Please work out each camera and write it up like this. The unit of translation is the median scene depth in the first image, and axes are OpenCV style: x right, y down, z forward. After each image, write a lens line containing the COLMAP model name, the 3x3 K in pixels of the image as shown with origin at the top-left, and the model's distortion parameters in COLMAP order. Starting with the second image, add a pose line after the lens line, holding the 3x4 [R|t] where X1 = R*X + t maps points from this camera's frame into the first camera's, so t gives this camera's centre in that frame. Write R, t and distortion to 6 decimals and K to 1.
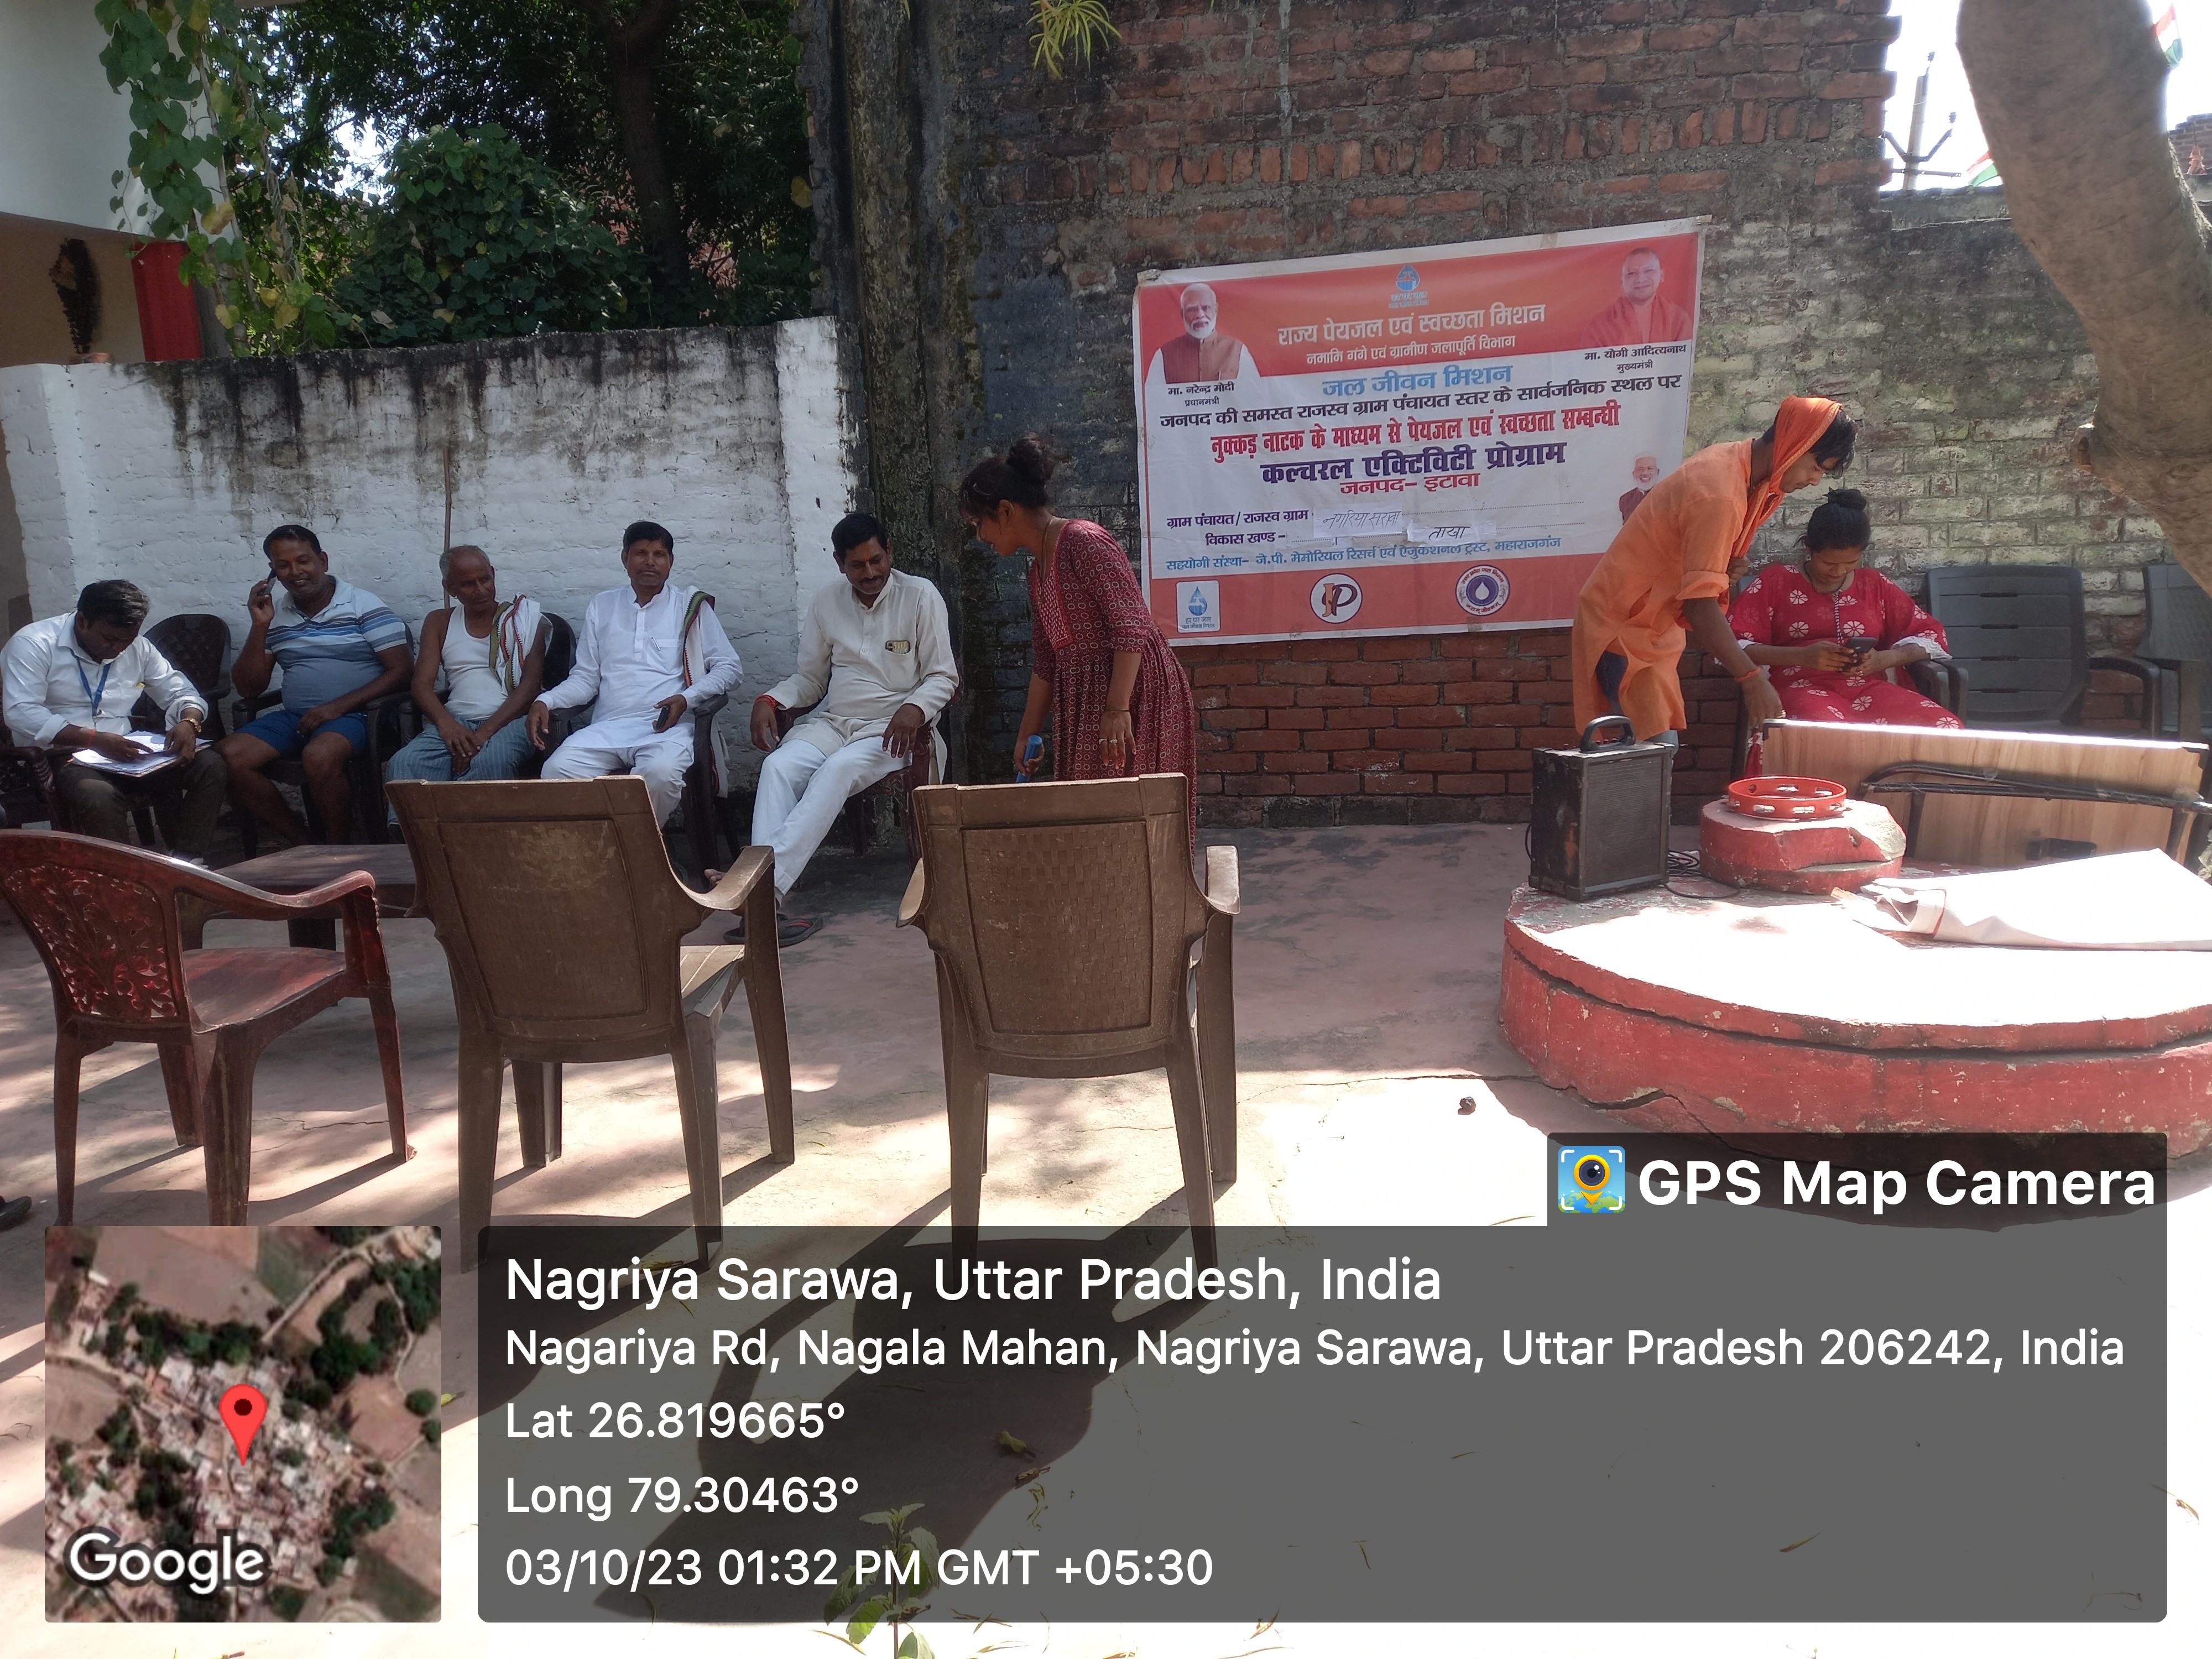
lens RADIAL K [[1543.6, 0, 1105.4], [0, 1543.6, 789.7], [0, 0, 1]] dist [0.085614, -0.093678]
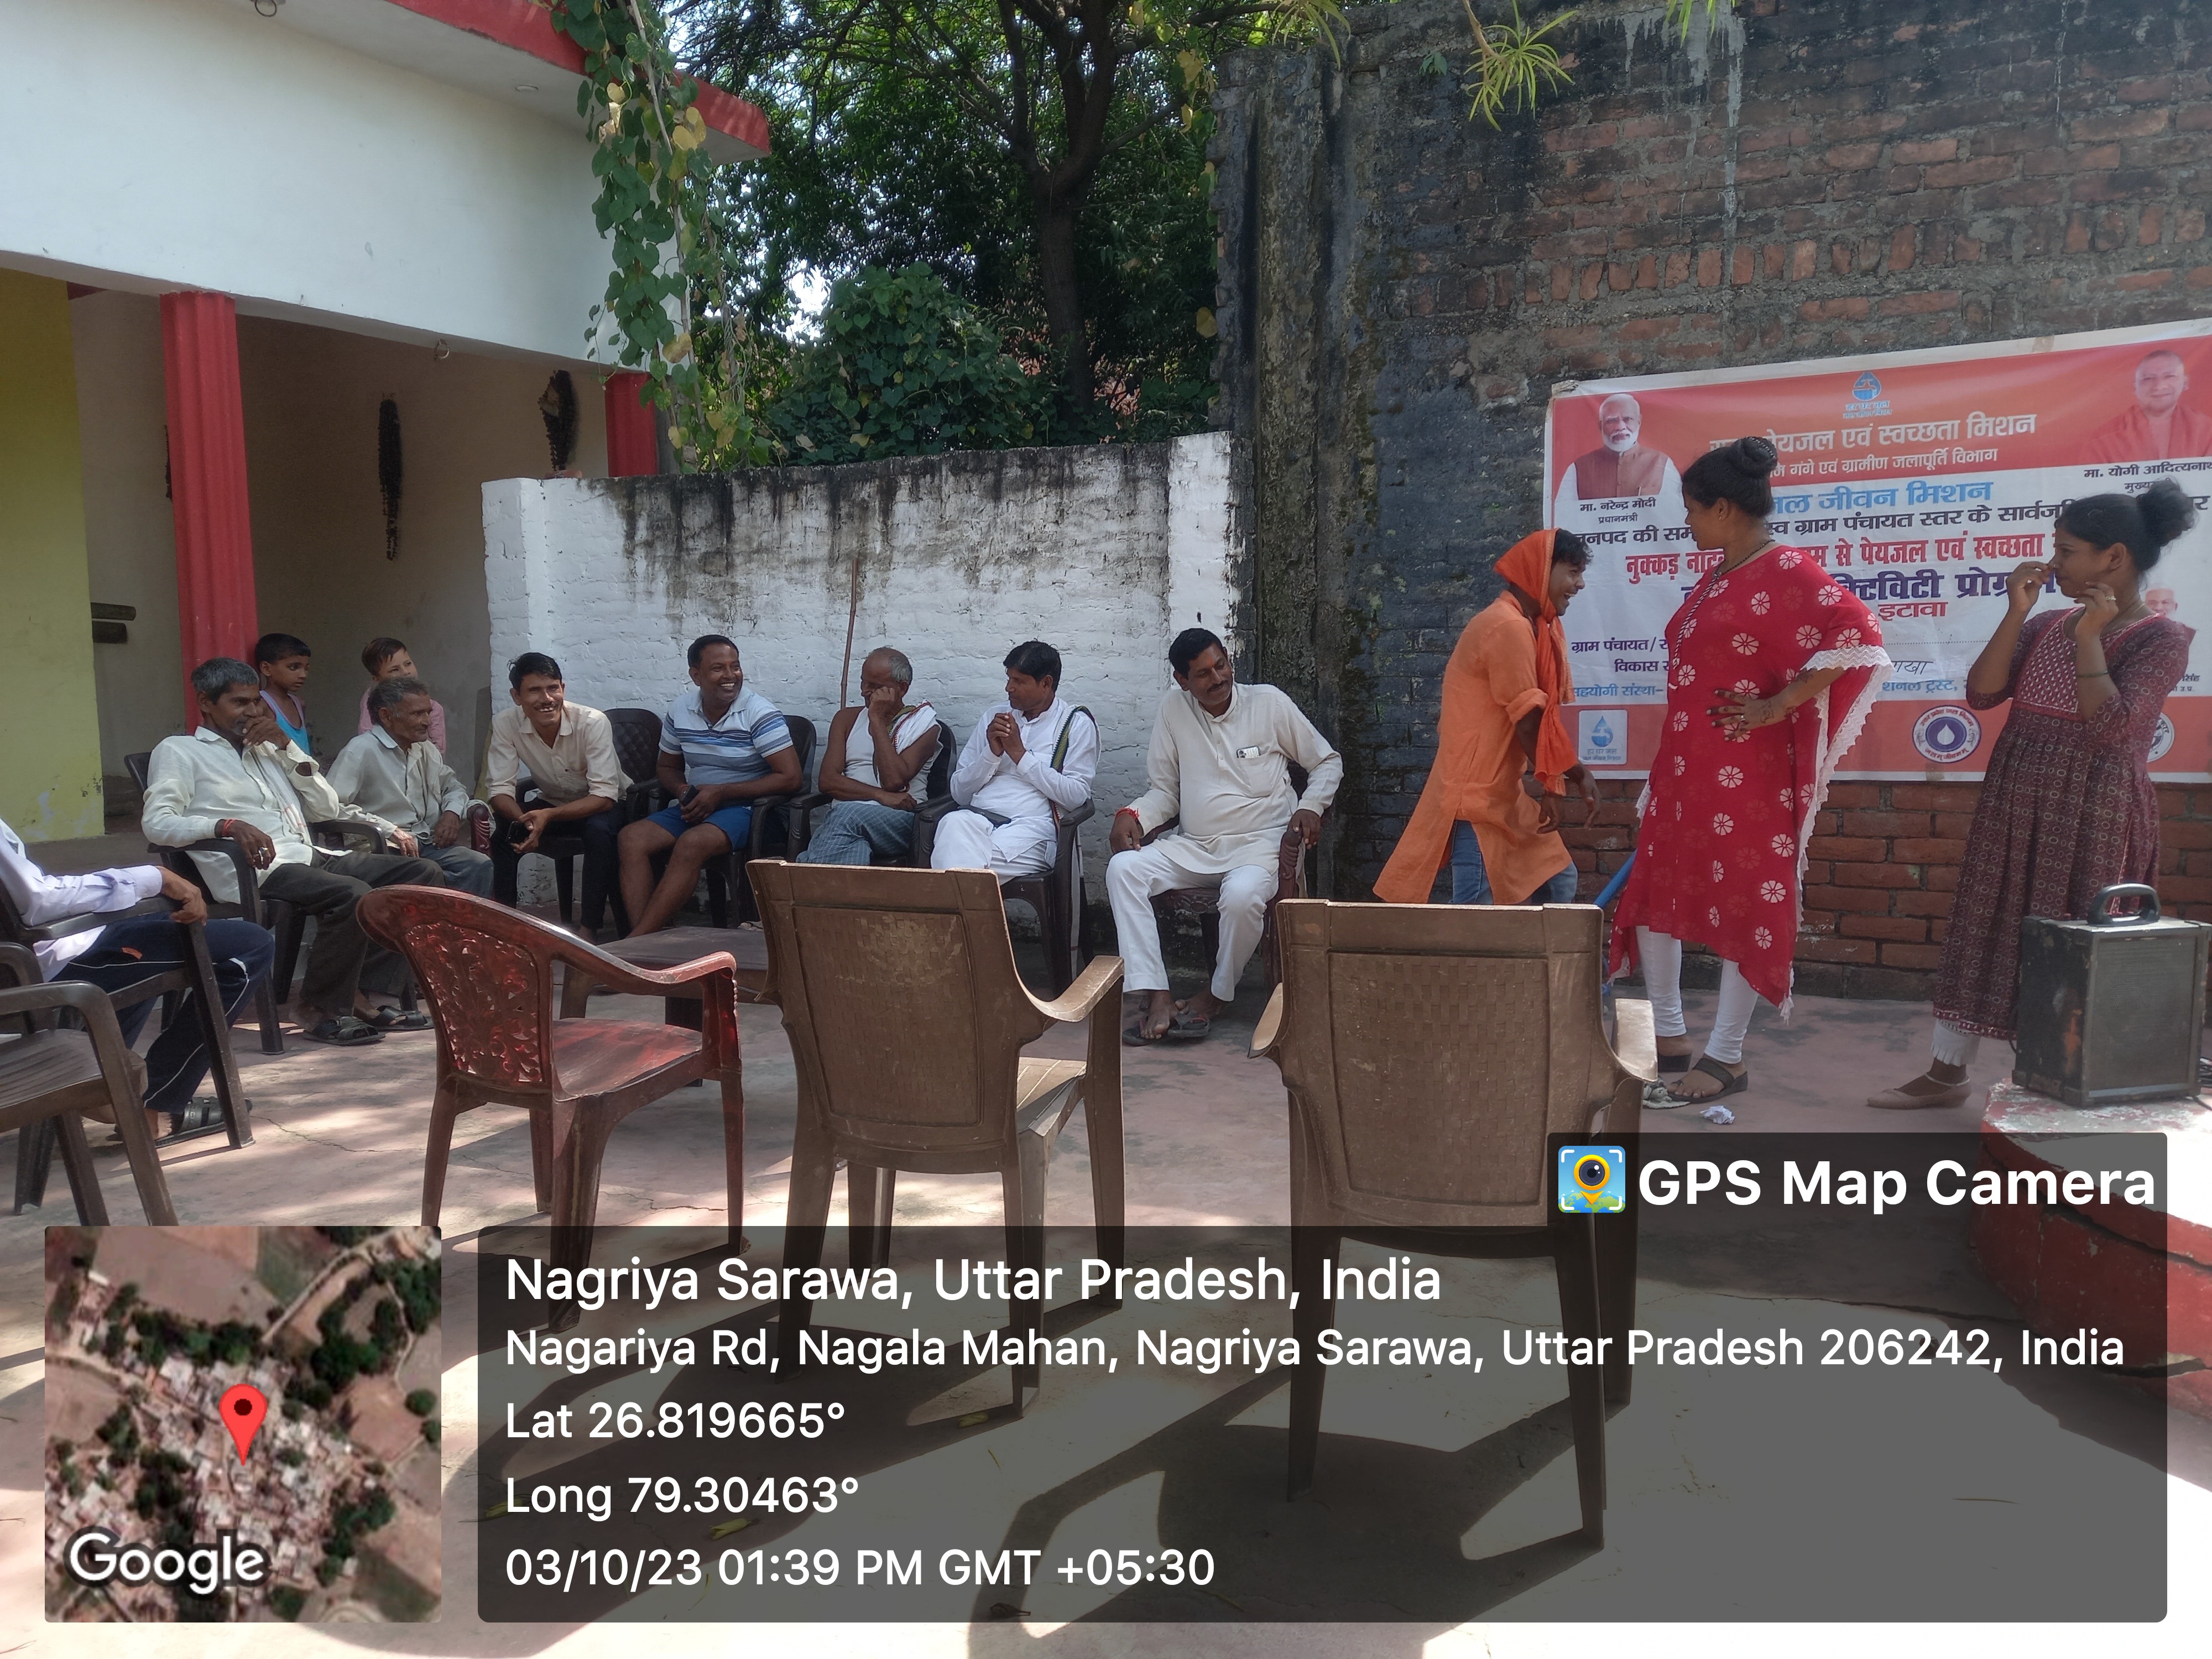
lens RADIAL K [[1584.7, 0, 1103.1], [0, 1584.7, 809.7], [0, 0, 1]] dist [0.071822, -0.076410]
pose [[0.970914, 0.054114, -0.233232, -0.003572], [-0.070276, 0.995627, -0.061545, 0.002283], [0.228882, 0.076146, 0.970471, 0.021042]]
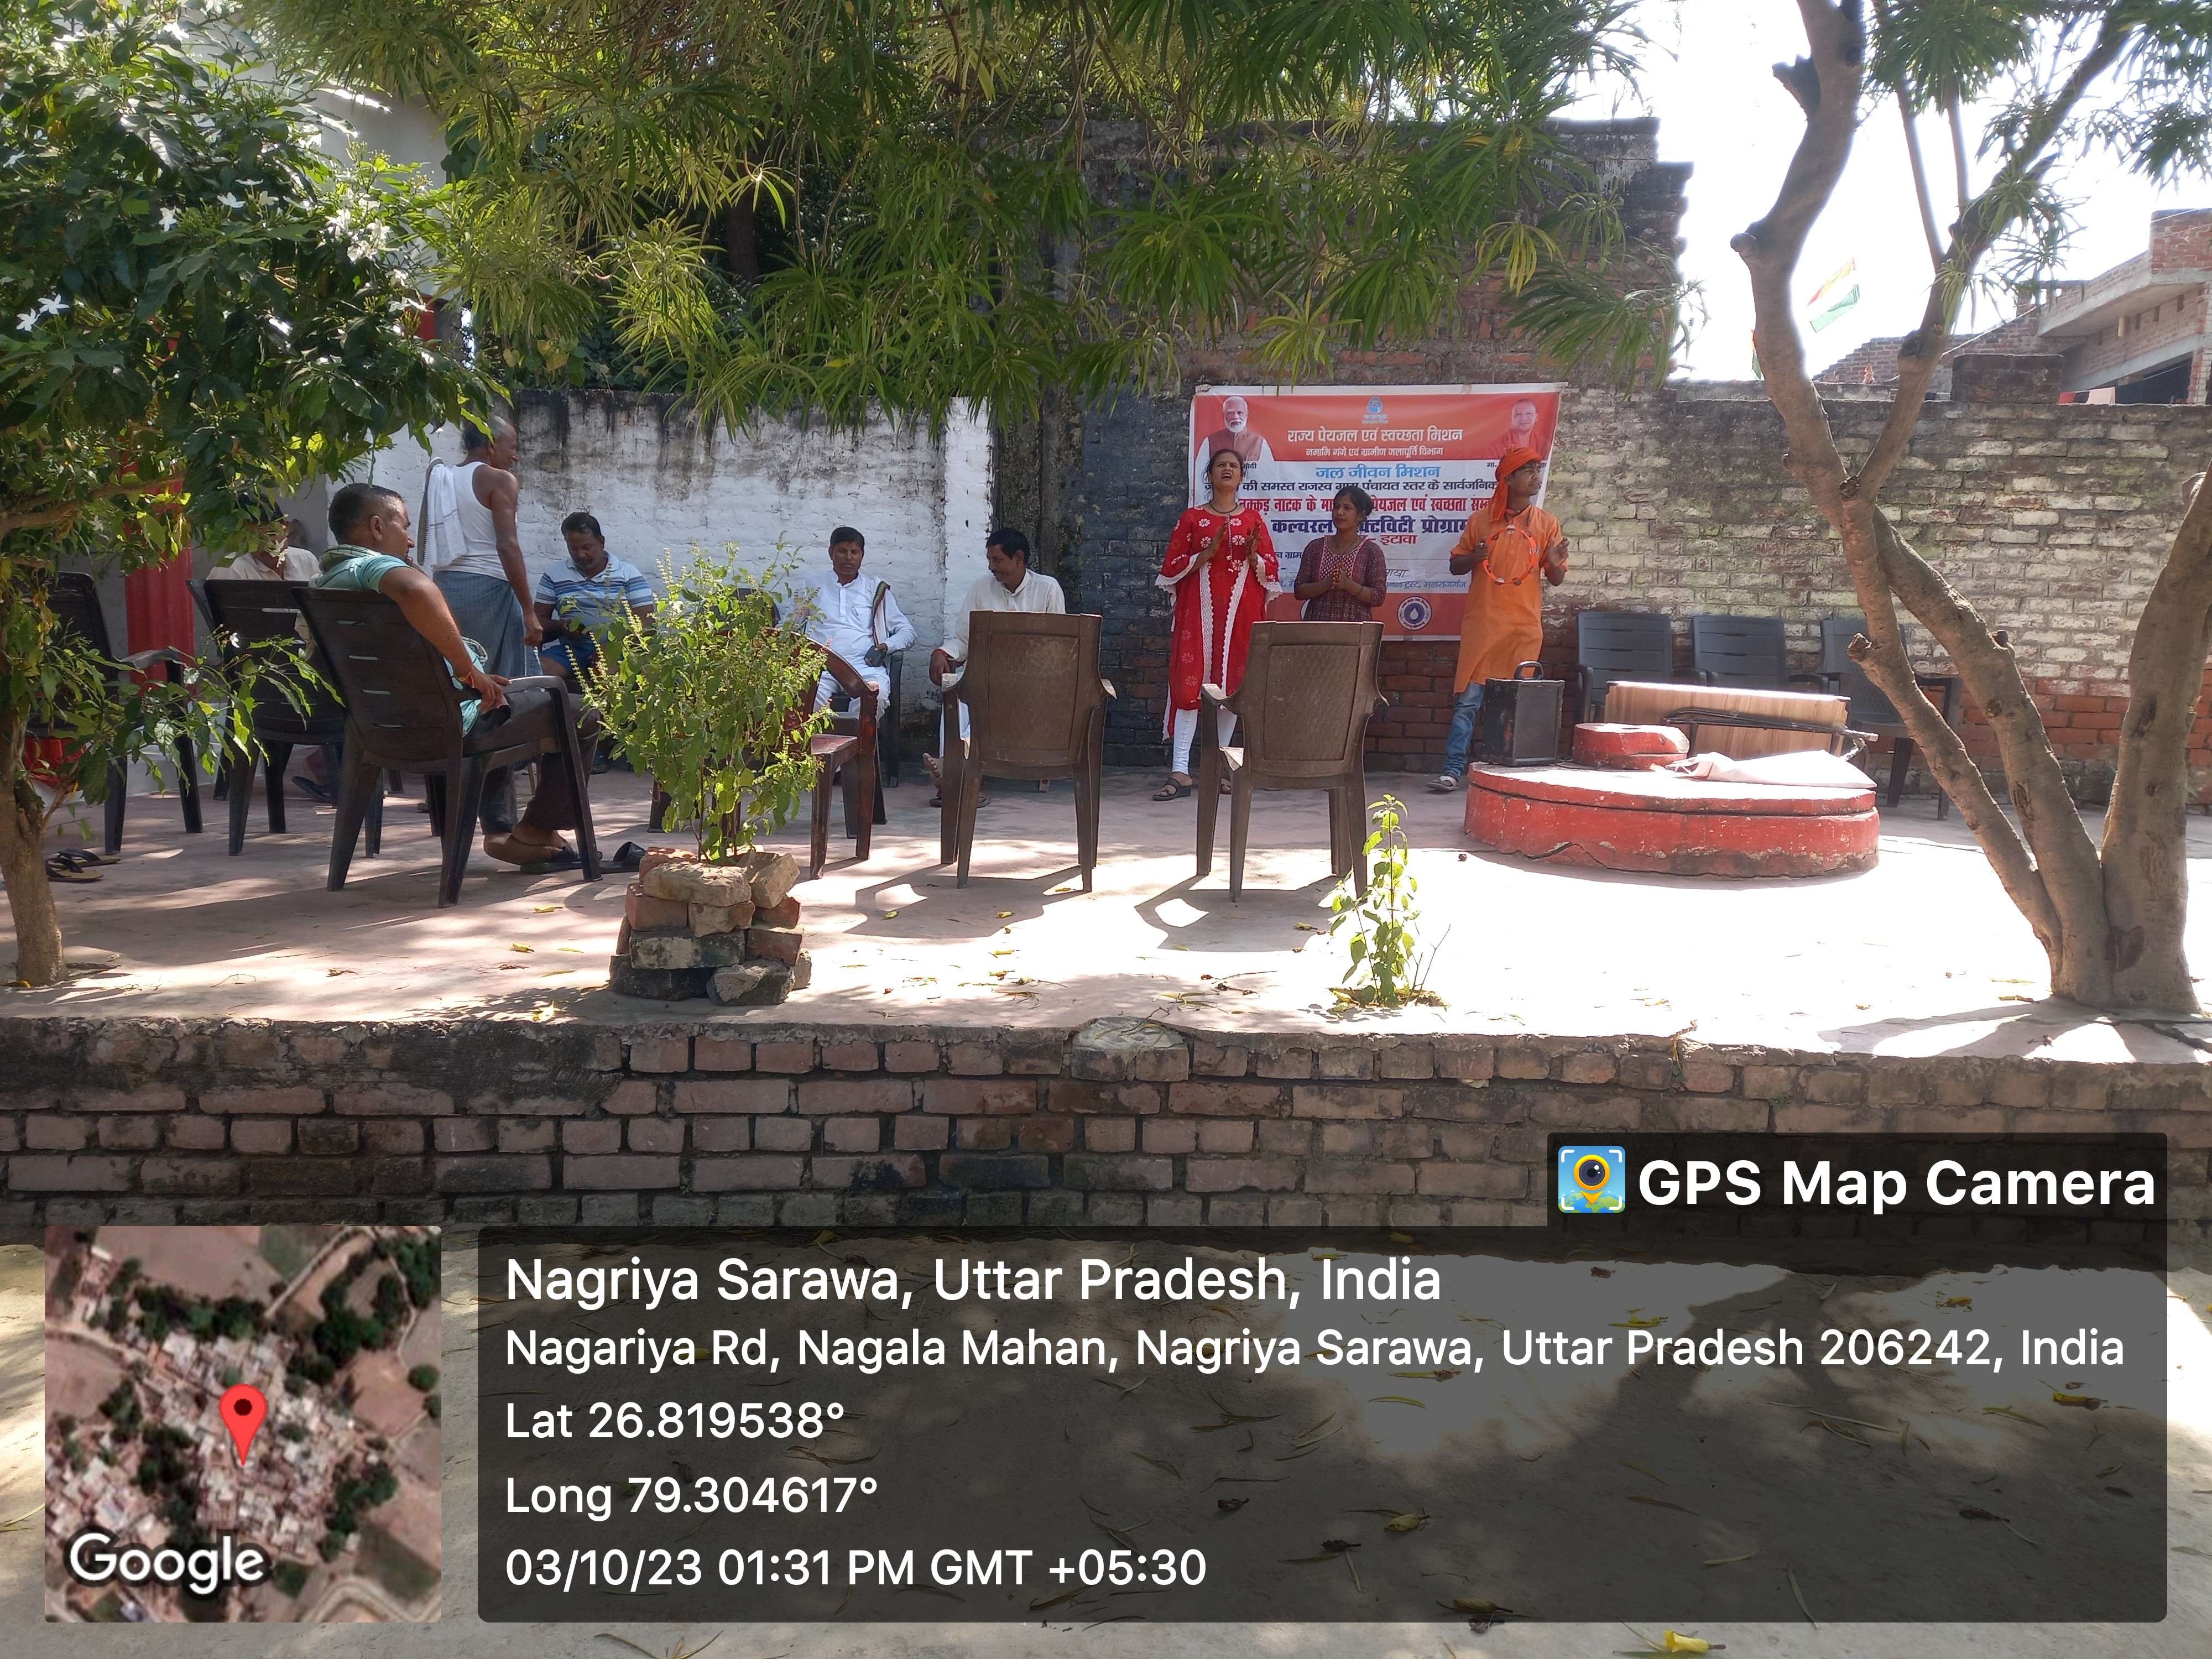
lens RADIAL K [[1573.5, 0, 1085.8], [0, 1573.5, 810.4], [0, 0, 1]] dist [0.088668, -0.098212]
pose [[0.988515, 0.050945, 0.142280, -0.276296], [-0.041497, 0.996781, -0.068597, 0.177309], [-0.145317, 0.061905, 0.987447, -0.444042]]
